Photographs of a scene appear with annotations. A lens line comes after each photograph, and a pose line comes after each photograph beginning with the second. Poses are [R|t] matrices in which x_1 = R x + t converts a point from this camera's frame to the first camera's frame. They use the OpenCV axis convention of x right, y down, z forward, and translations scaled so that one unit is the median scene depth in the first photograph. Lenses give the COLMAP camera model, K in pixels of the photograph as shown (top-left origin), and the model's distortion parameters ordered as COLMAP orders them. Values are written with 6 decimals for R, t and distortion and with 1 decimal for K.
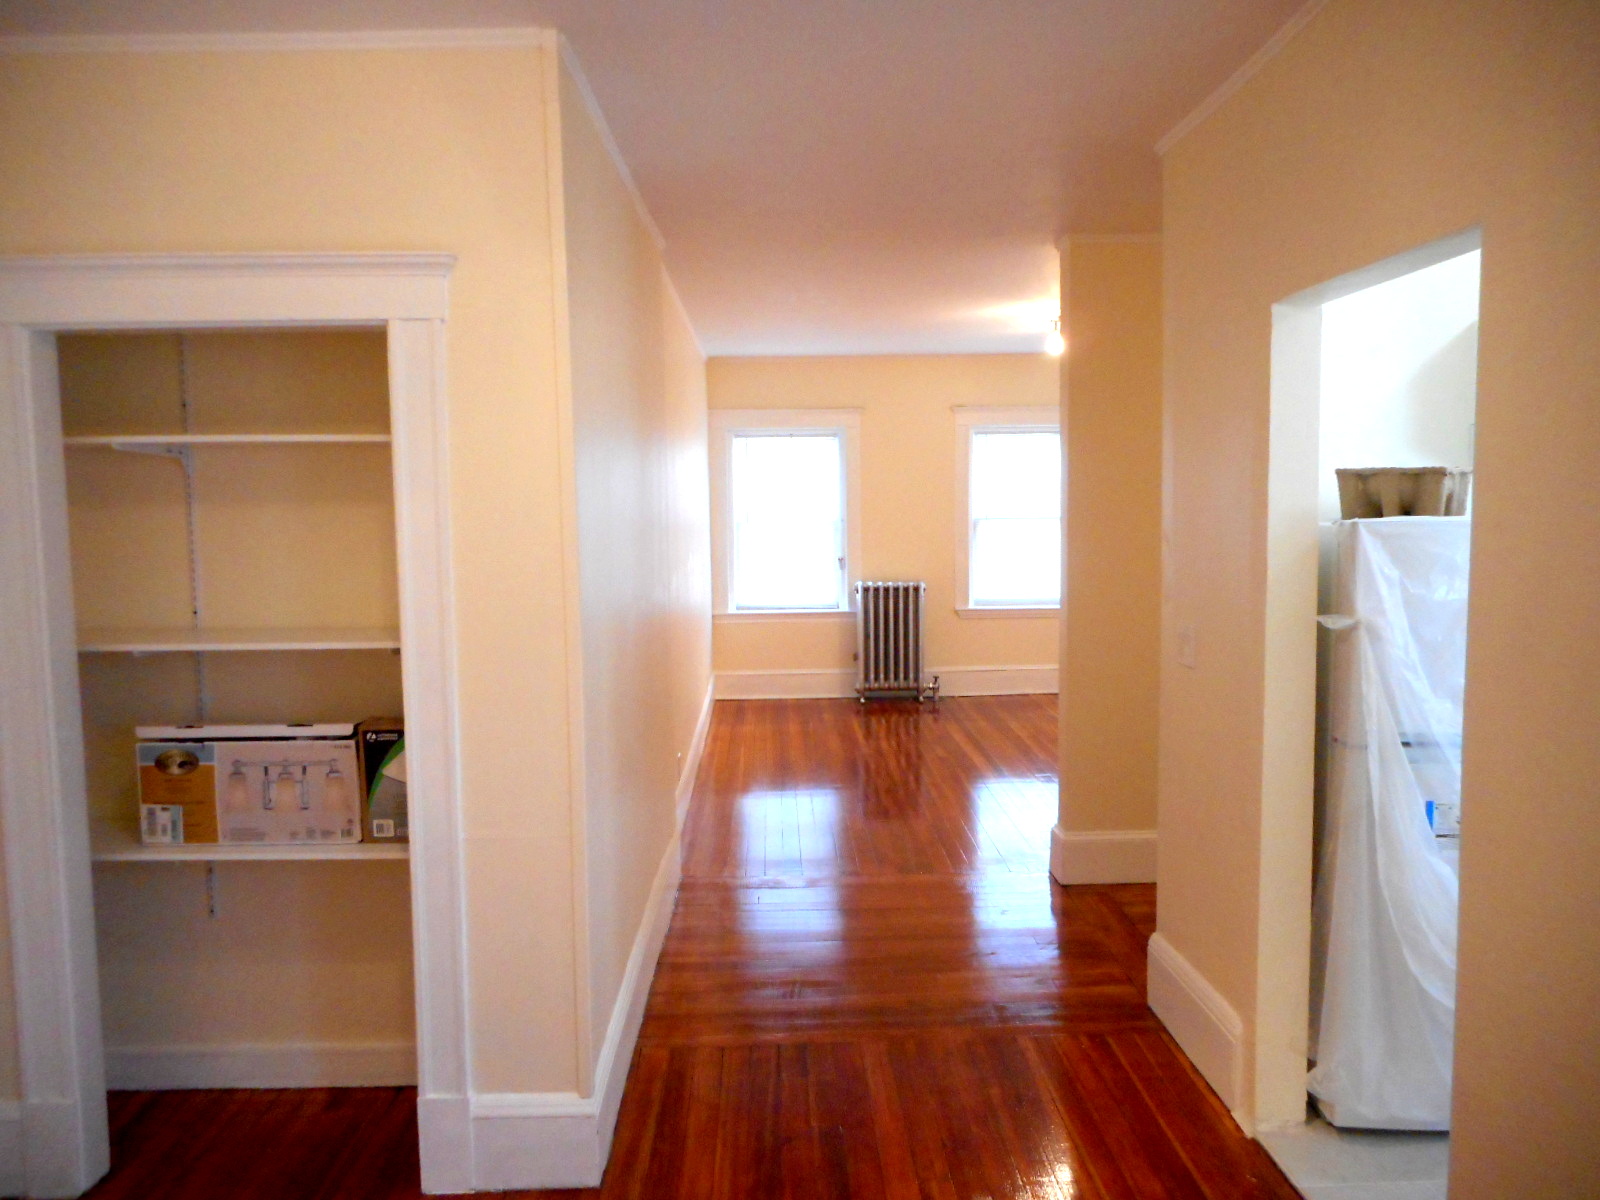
lens RADIAL K [[1187.1, 0, 806.7], [0, 1187.1, 594.0], [0, 0, 1]] dist [-0.011926, 0.007979]
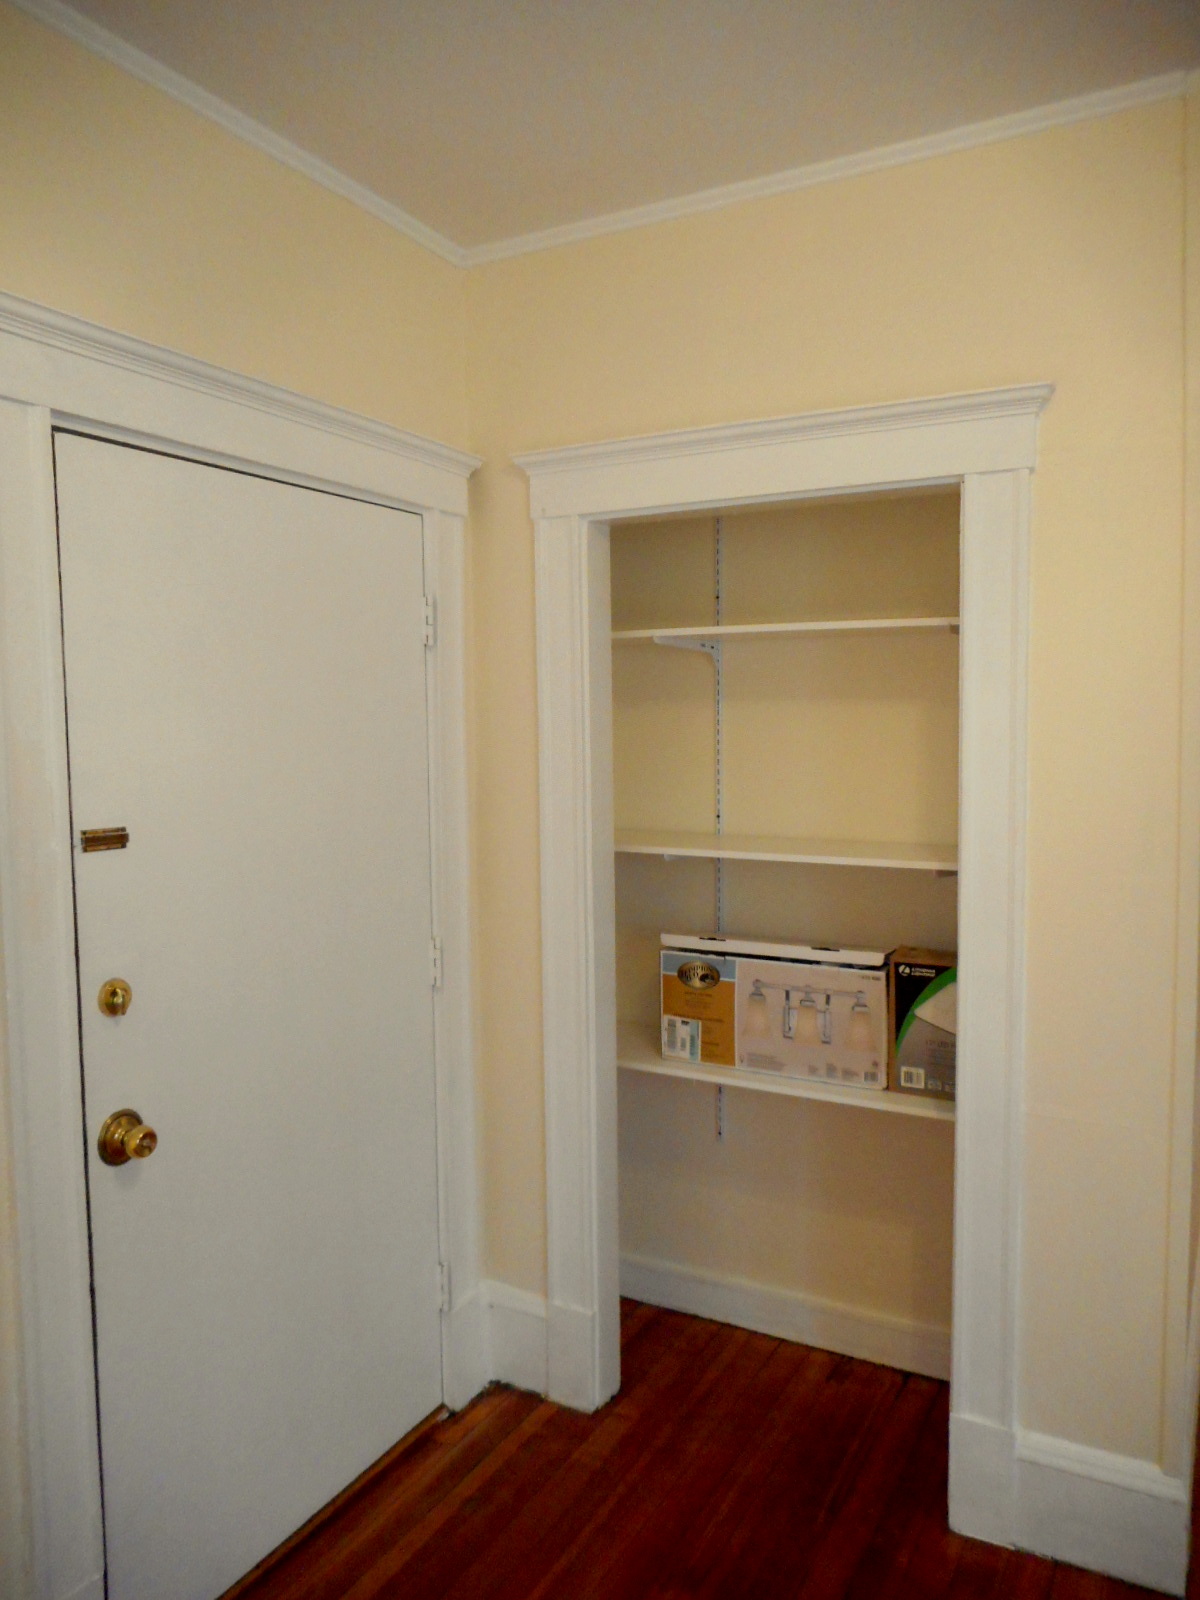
lens RADIAL K [[1187.1, 0, 600.0], [0, 1187.1, 800.0], [0, 0, 1]] dist [-0.011926, 0.007979]
pose [[0.864212, 0.038441, -0.501658, -0.130909], [-0.040517, 0.999156, 0.006764, -0.000103], [0.501494, 0.014481, 0.865040, 0.140946]]
